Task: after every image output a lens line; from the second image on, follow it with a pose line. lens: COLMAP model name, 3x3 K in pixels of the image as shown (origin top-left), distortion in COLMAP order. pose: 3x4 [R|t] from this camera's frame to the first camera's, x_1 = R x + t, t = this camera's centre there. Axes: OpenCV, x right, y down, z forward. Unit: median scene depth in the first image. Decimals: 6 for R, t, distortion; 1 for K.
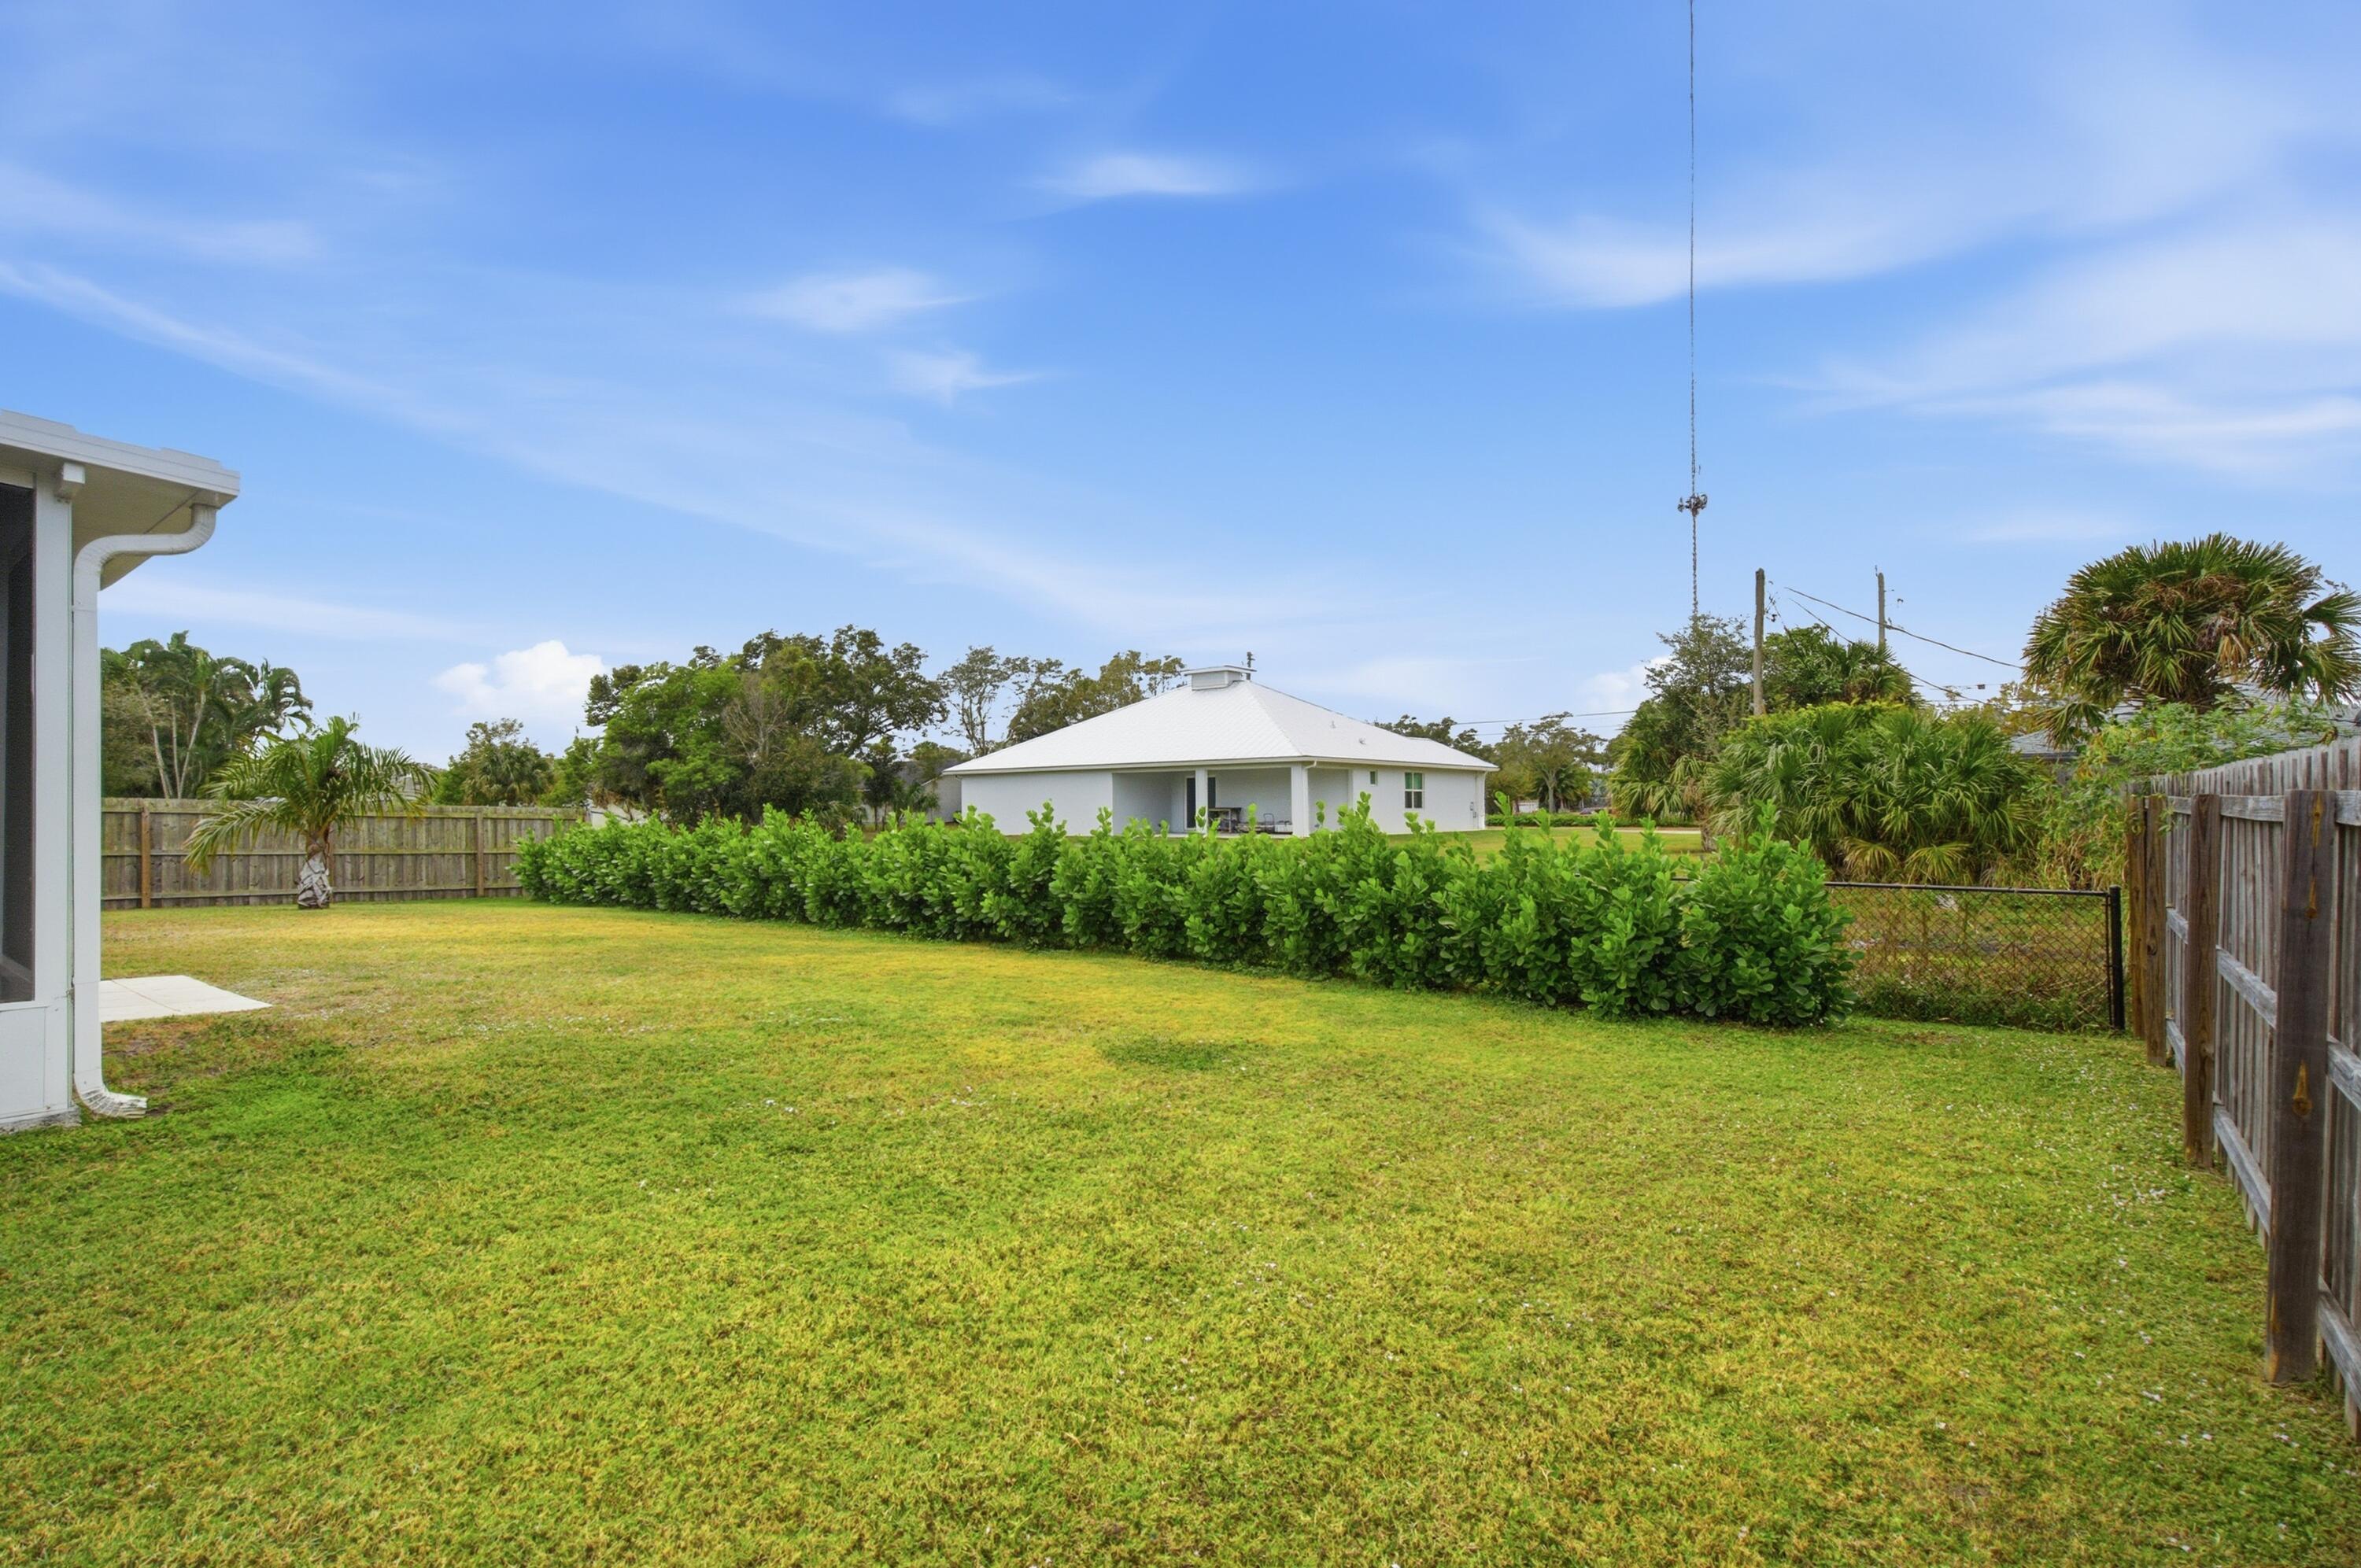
lens RADIAL K [[1067.3, 0, 1188.7], [0, 1067.3, 783.4], [0, 0, 1]] dist [0.001796, -0.000615]
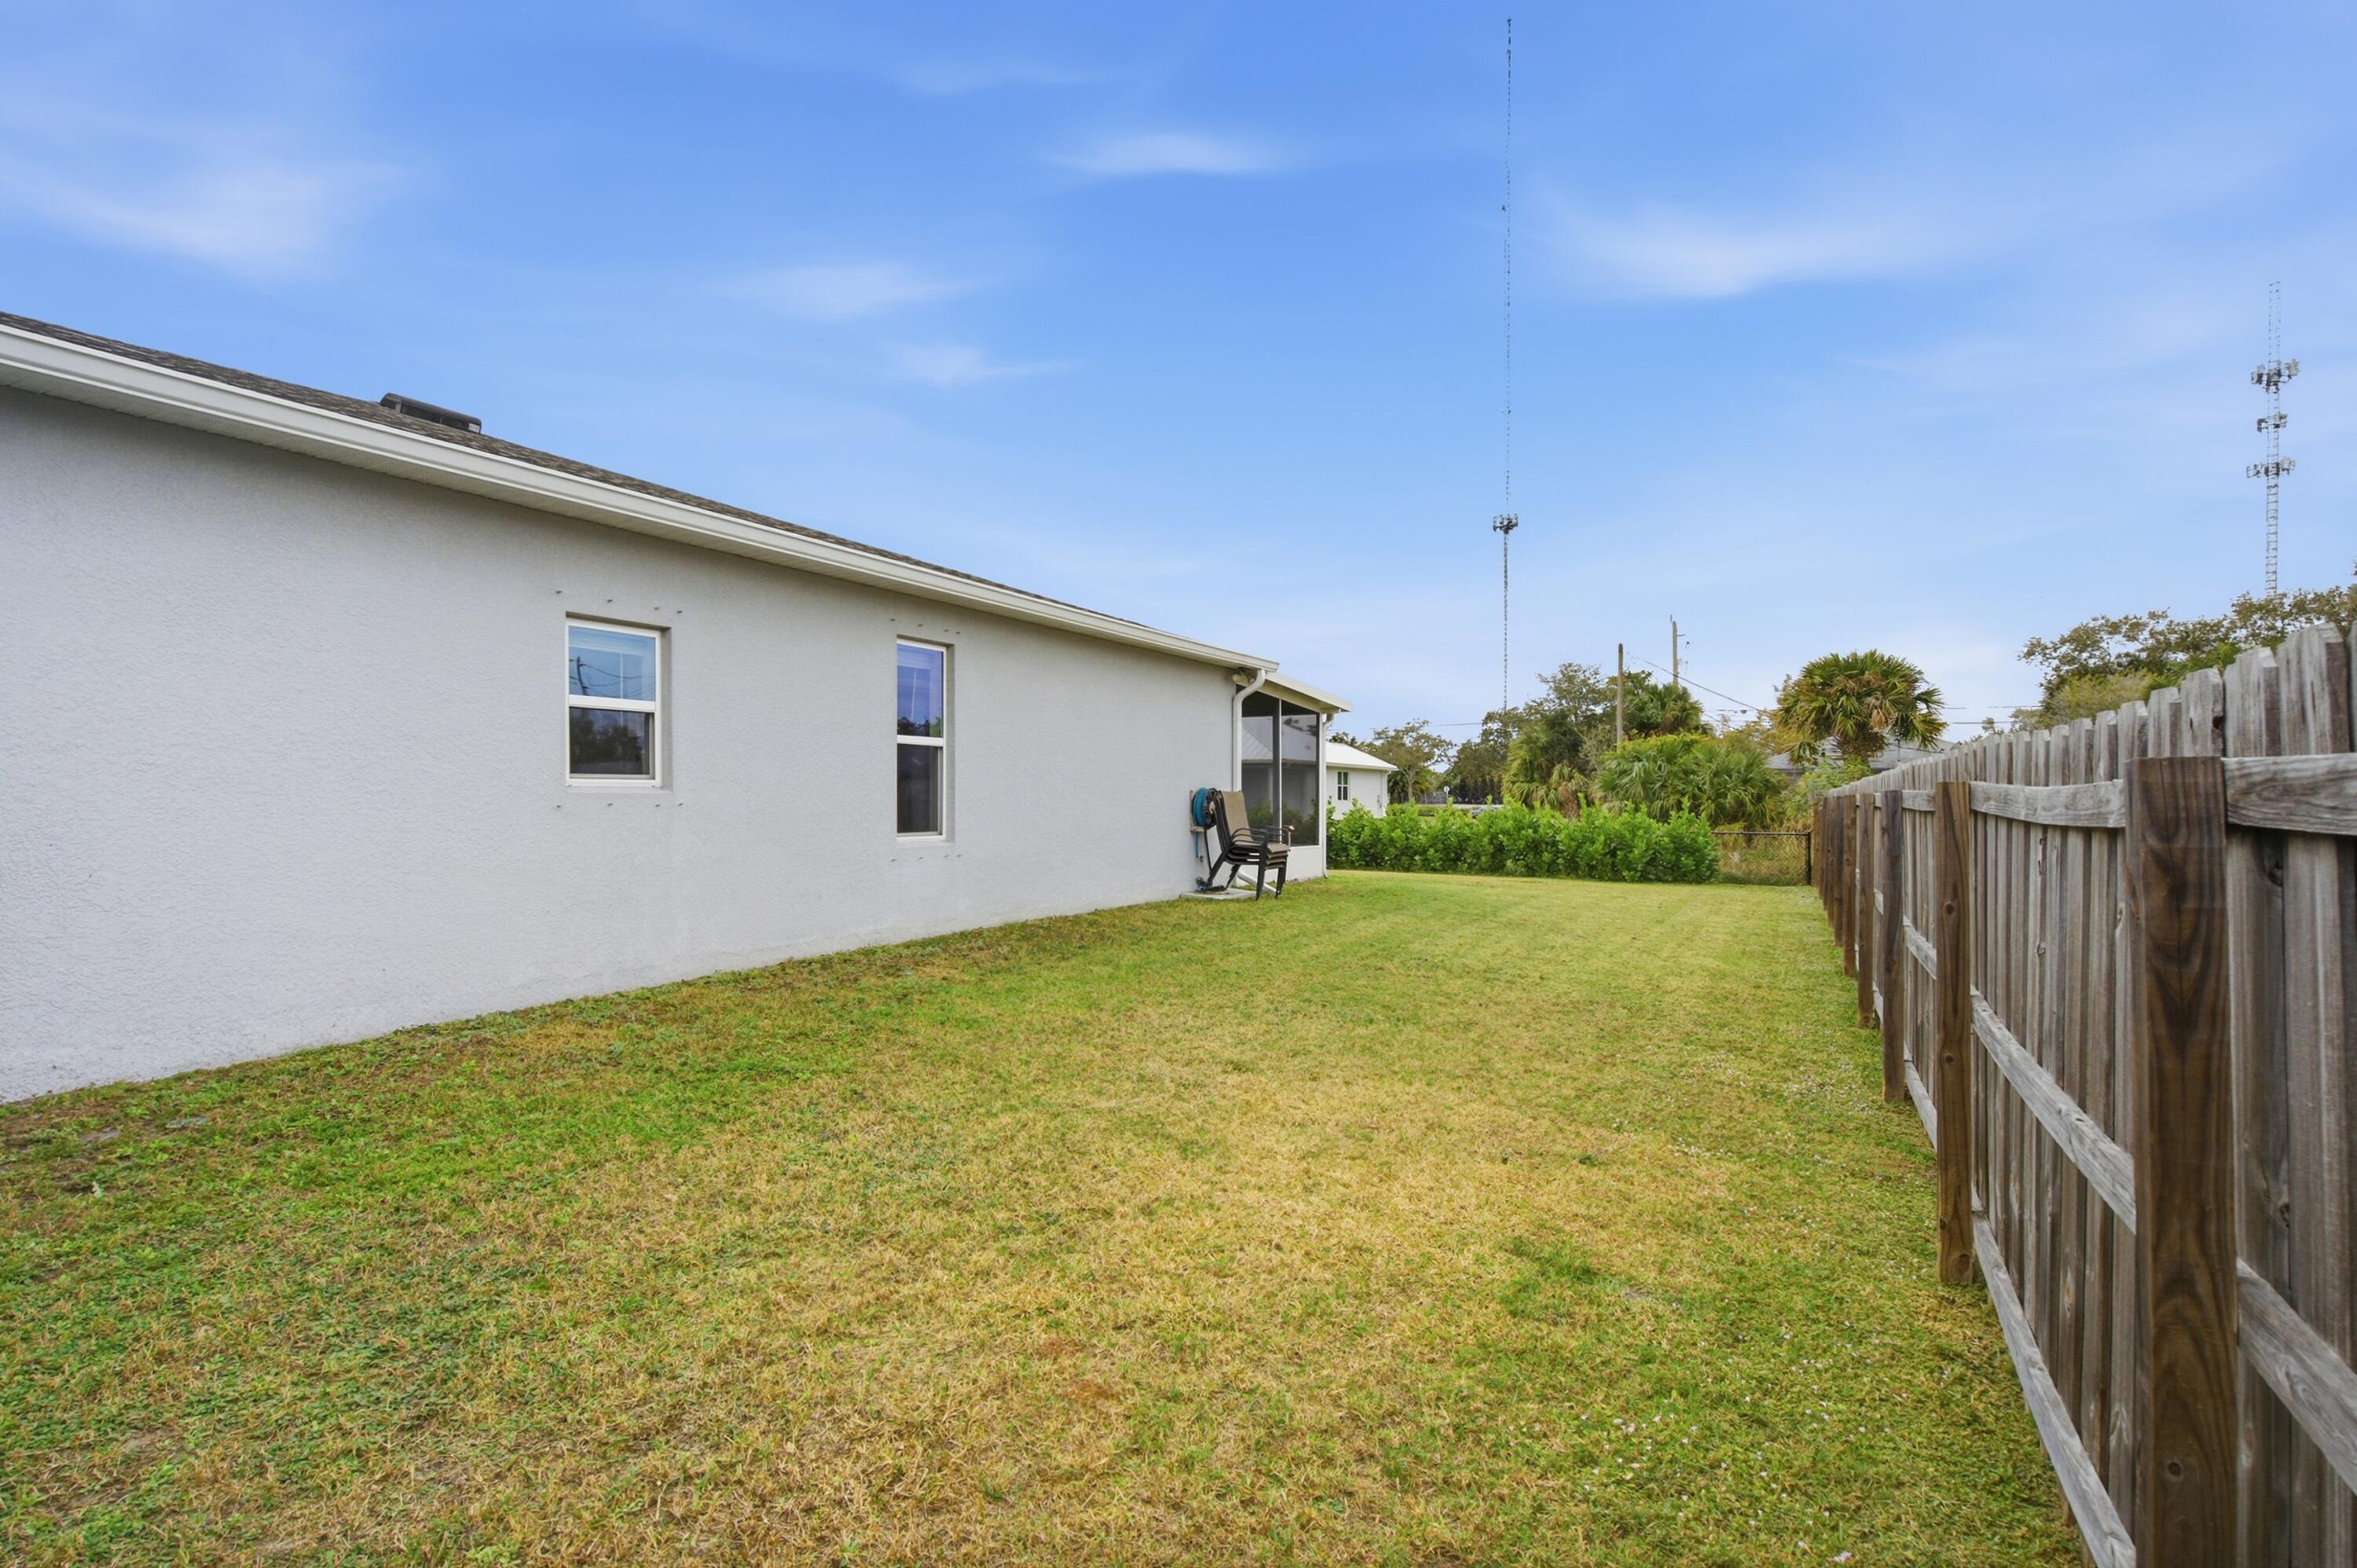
lens RADIAL K [[1133.1, 0, 1171.8], [0, 1133.1, 795.4], [0, 0, 1]] dist [0.003241, -0.001495]
pose [[0.983628, 0.009944, 0.179938, -0.479300], [-0.013456, 0.999742, 0.018309, -0.008527], [-0.179710, -0.020431, 0.983508, -0.593125]]
